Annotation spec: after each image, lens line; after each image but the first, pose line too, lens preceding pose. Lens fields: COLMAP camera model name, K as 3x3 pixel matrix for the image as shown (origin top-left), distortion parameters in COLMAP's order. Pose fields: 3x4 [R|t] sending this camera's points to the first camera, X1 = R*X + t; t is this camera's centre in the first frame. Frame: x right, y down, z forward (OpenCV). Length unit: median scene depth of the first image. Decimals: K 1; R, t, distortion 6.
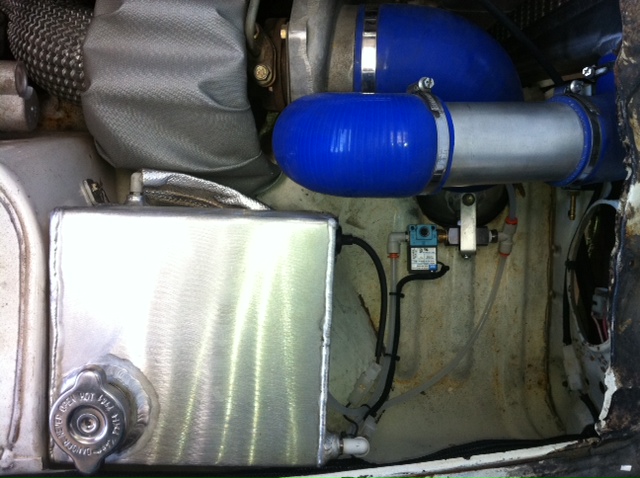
lens RADIAL K [[596.7, 0, 324.9], [0, 596.7, 239.4], [0, 0, 1]] dist [0.020288, 0.000000]
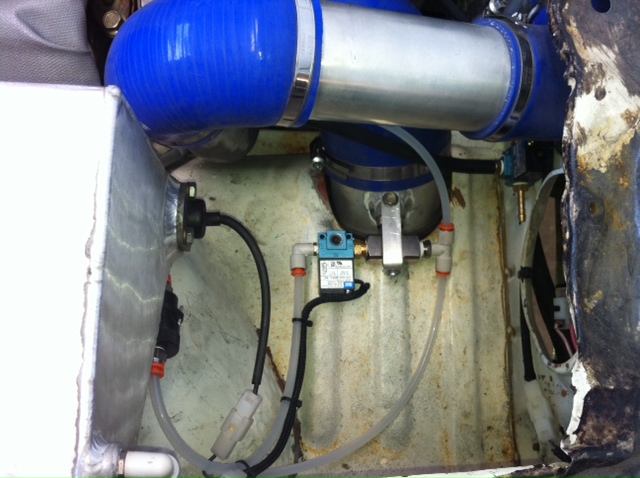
lens RADIAL K [[596.7, 0, 313.7], [0, 596.7, 240.3], [0, 0, 1]] dist [0.020288, 0.000000]
pose [[0.999921, -0.011487, 0.005101, 0.133471], [0.012357, 0.972635, -0.232008, 0.169308], [-0.002297, 0.232053, 0.972700, 0.240327]]
